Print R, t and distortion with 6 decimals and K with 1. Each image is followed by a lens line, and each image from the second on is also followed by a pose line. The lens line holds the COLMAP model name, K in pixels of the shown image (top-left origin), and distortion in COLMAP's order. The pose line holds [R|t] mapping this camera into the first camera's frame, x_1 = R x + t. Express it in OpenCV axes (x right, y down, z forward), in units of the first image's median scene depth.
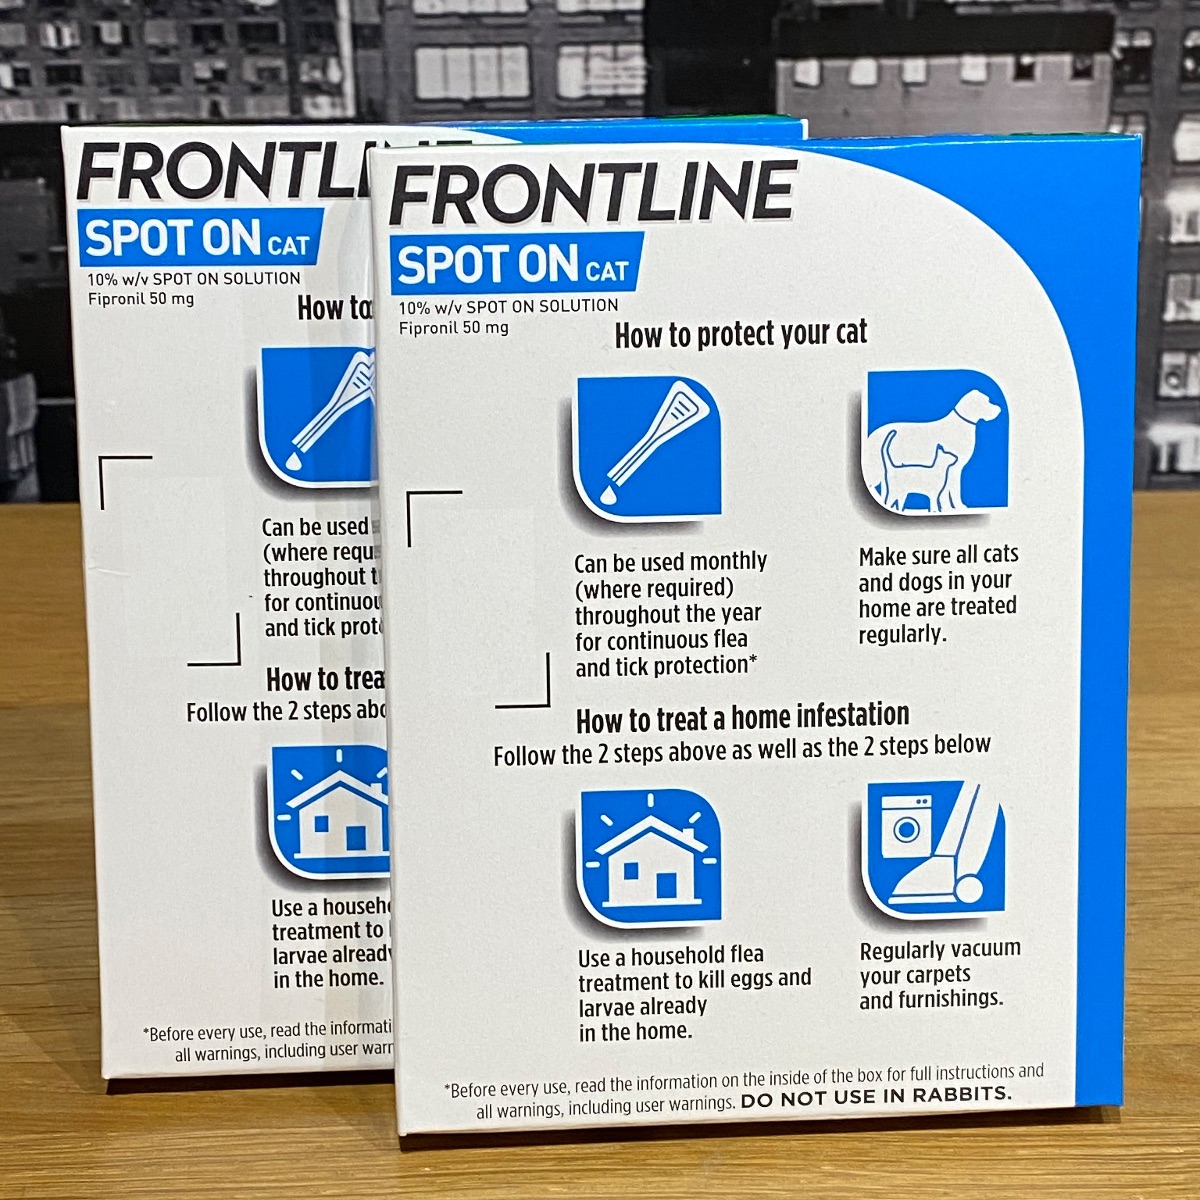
lens RADIAL K [[2495.7, 0, 565.1], [0, 2495.7, 584.9], [0, 0, 1]] dist [0.199207, -0.567417]
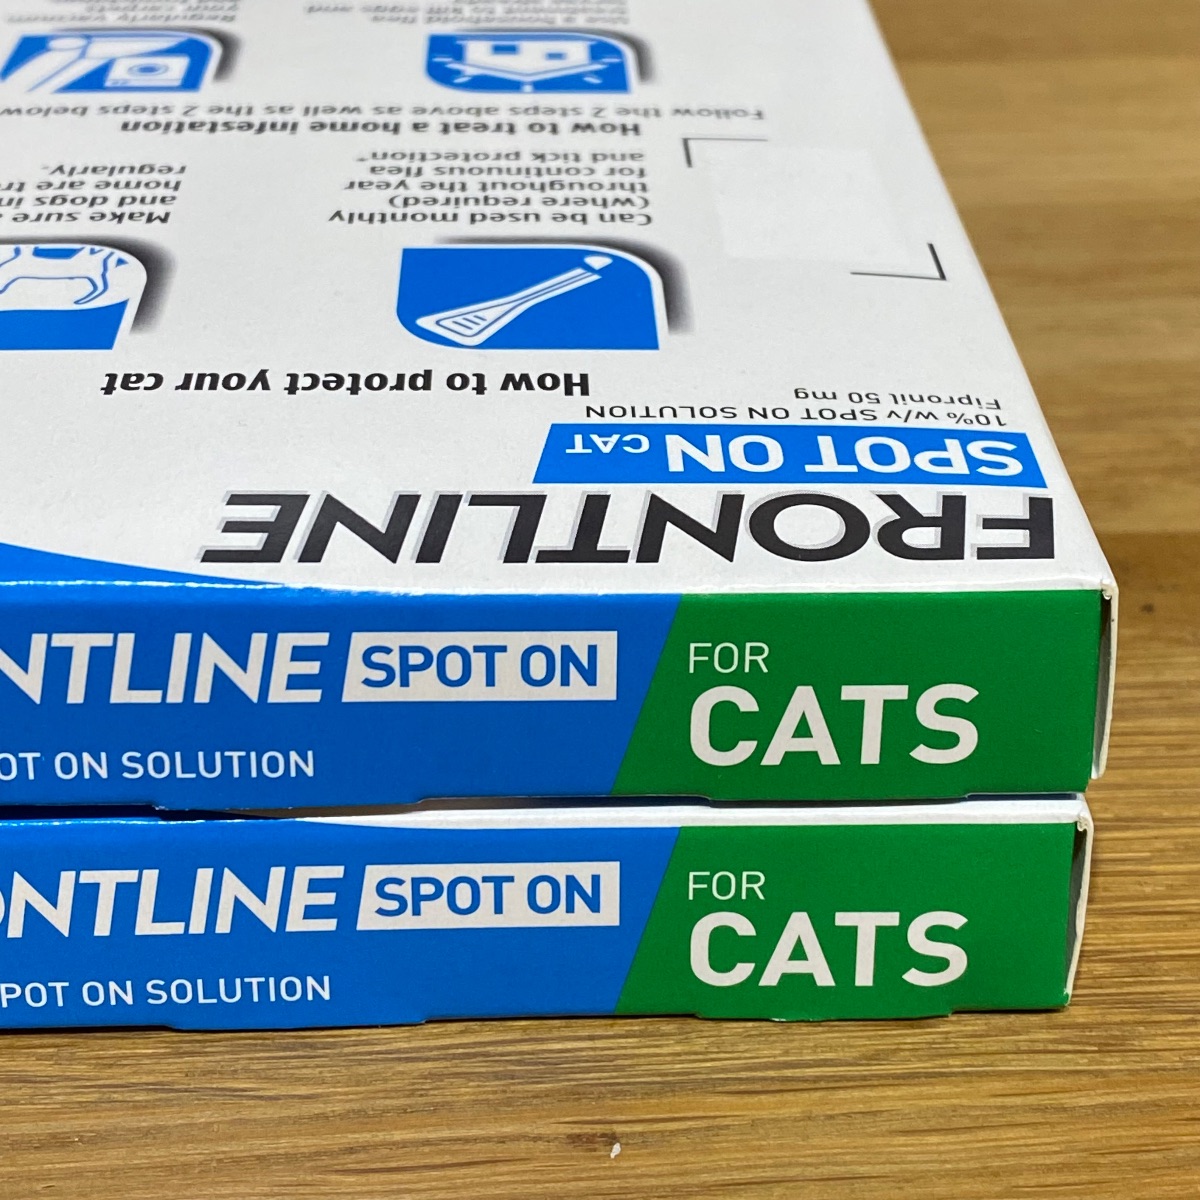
lens RADIAL K [[2422.7, 0, 595.6], [0, 2422.7, 552.2], [0, 0, 1]] dist [0.211532, -0.534413]
pose [[-0.997318, -0.055671, -0.047515, 0.040233], [-0.004369, -0.602750, 0.797918, -0.515738], [-0.073061, 0.795986, 0.600890, 0.704150]]
